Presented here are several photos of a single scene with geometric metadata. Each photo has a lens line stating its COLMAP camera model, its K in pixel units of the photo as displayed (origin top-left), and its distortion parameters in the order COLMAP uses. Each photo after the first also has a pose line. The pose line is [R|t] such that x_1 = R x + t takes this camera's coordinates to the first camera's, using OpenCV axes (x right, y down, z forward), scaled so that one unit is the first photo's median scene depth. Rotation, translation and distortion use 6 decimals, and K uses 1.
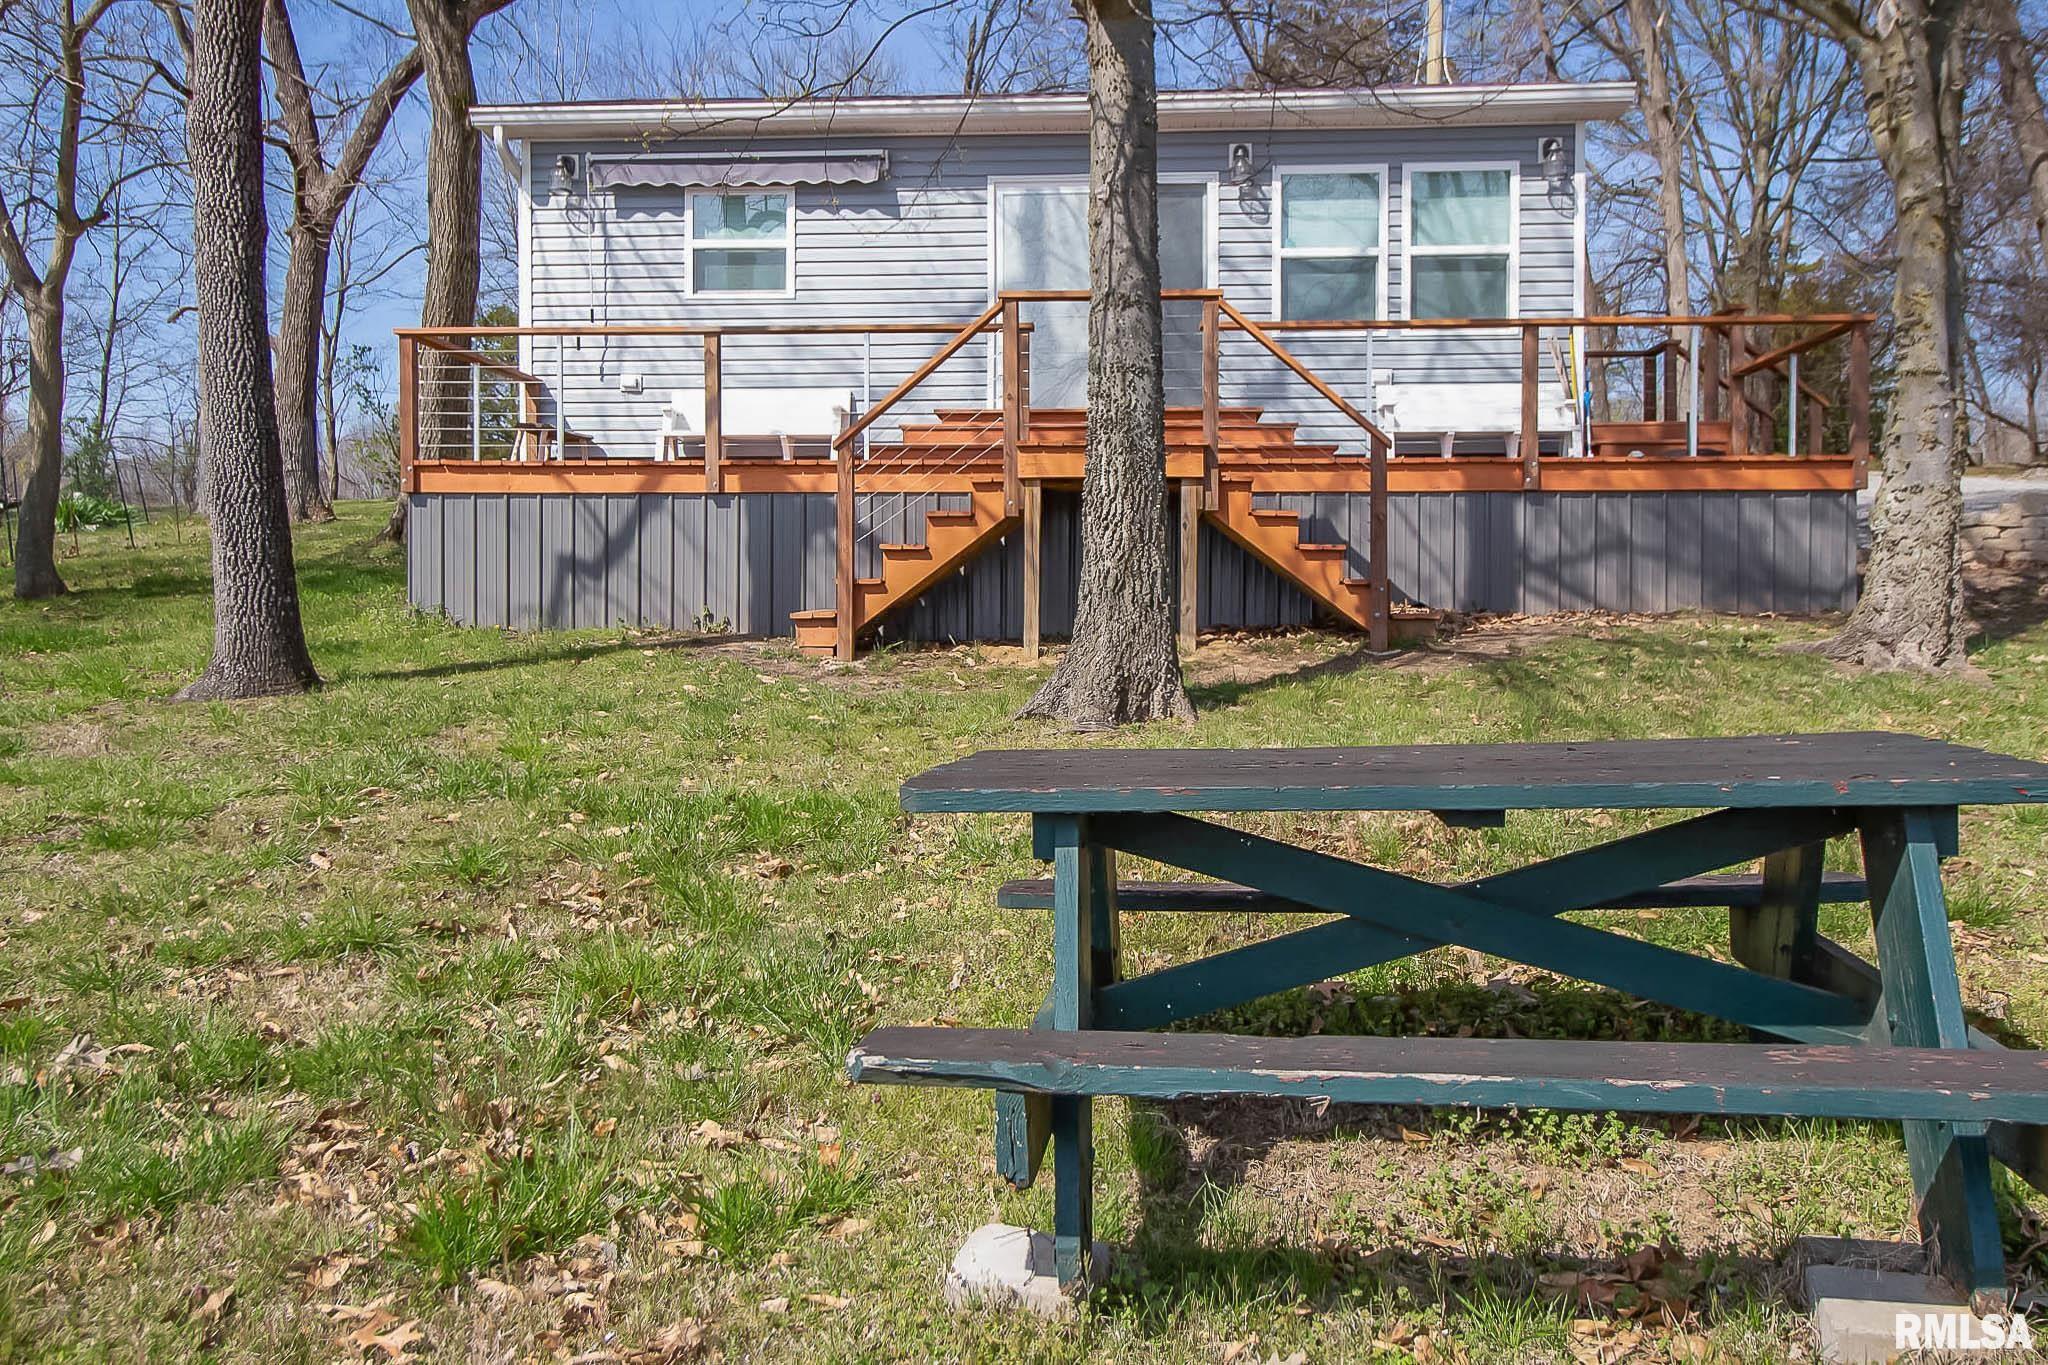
lens RADIAL K [[1679.5, 0, 1024.0], [0, 1679.5, 682.5], [0, 0, 1]] dist [0.036414, 0.000581]
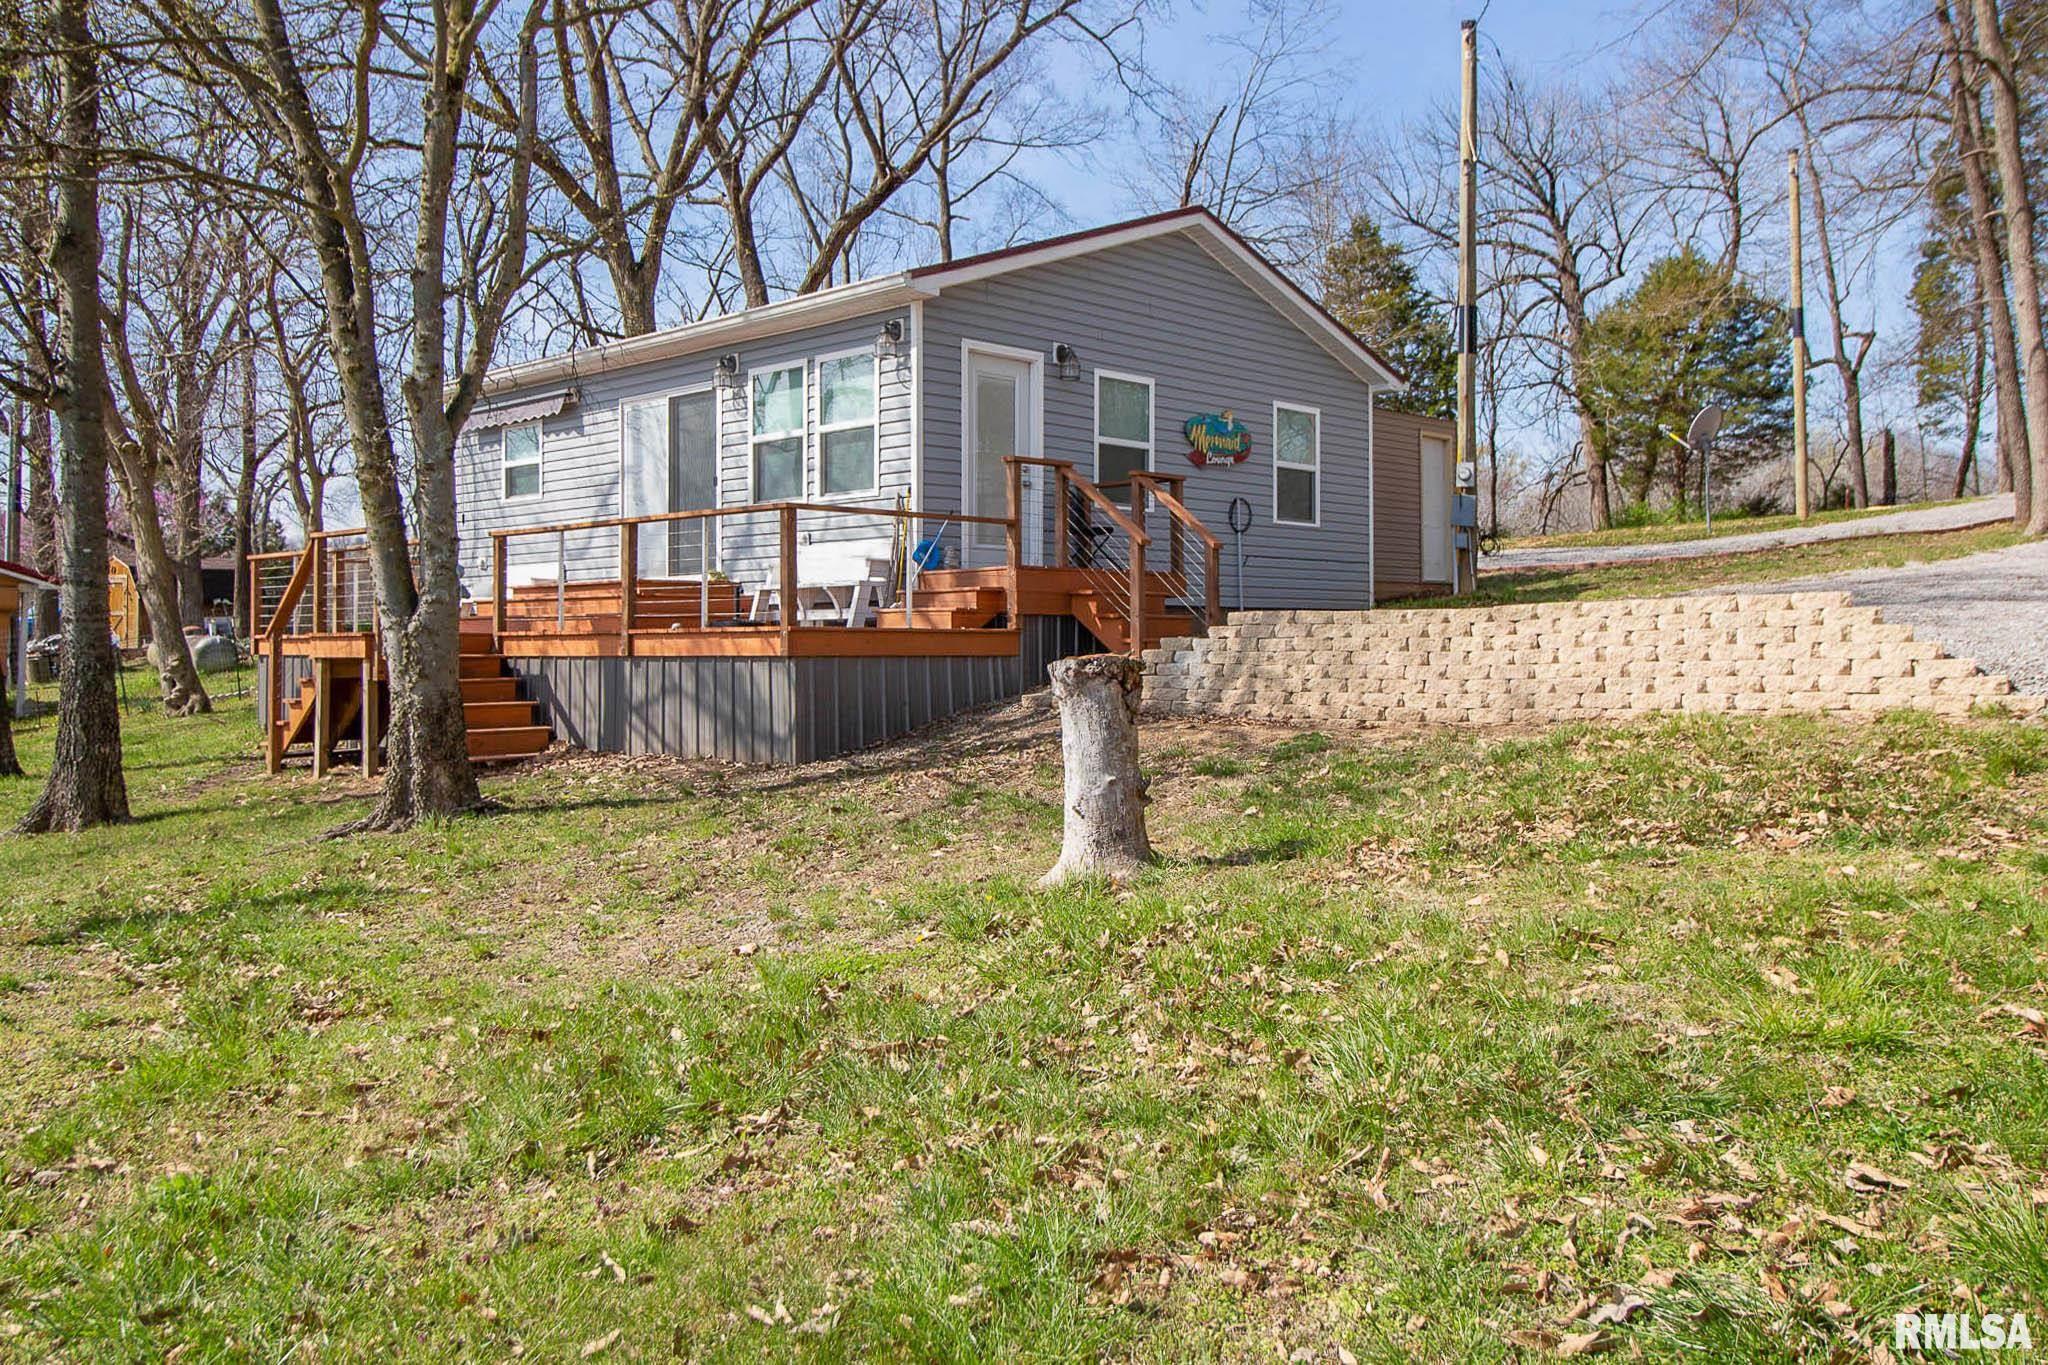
lens RADIAL K [[1679.5, 0, 1024.0], [0, 1679.5, 682.5], [0, 0, 1]] dist [0.036414, 0.000581]
pose [[0.760840, 0.006203, -0.648910, 1.073222], [-0.013139, 0.999897, -0.005847, -0.074049], [0.648806, 0.012975, 0.760843, 0.203280]]
